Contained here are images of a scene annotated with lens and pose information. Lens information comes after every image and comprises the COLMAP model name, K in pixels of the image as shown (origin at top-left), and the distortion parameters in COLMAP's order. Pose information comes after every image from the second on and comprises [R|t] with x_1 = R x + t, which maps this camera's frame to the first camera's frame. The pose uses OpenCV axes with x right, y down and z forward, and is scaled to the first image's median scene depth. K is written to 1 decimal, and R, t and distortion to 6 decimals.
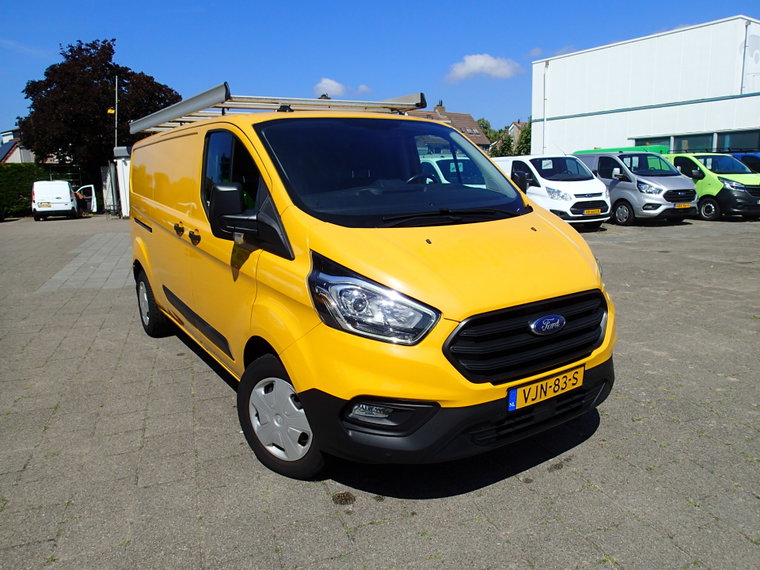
lens RADIAL K [[557.3, 0, 385.9], [0, 557.3, 285.7], [0, 0, 1]] dist [-0.000744, 0.003665]
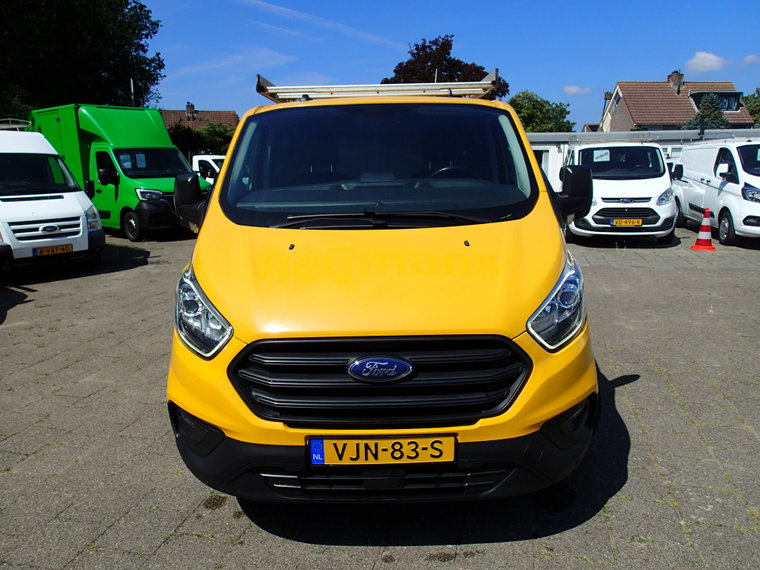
lens RADIAL K [[557.3, 0, 380.9], [0, 557.3, 284.5], [0, 0, 1]] dist [-0.000744, 0.003665]
pose [[0.832982, 0.125392, -0.538905, 0.623148], [-0.112664, 0.992015, 0.056679, -0.080037], [0.541709, 0.013503, 0.840458, 0.324433]]
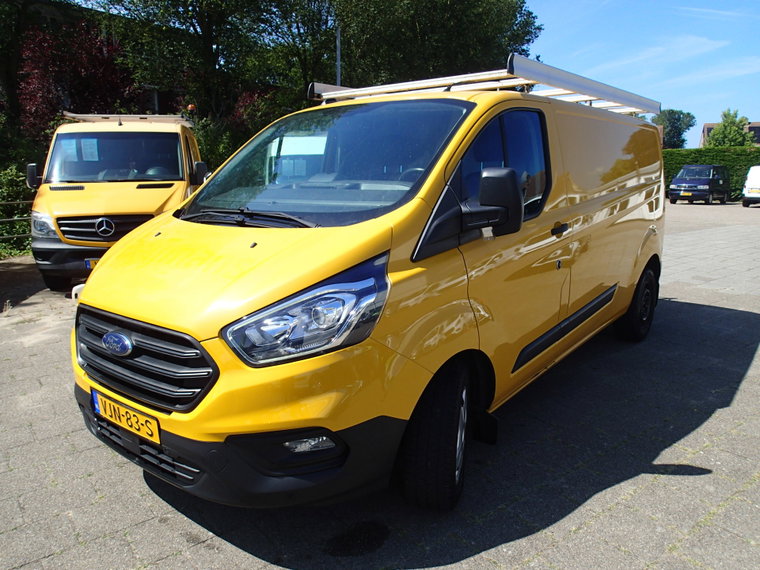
lens RADIAL K [[557.3, 0, 380.0], [0, 557.3, 283.9], [0, 0, 1]] dist [-0.000744, 0.003665]
pose [[0.325489, 0.211160, -0.921666, 1.097742], [-0.188121, 0.969720, 0.155734, -0.212985], [0.926643, 0.122695, 0.355357, 0.958271]]
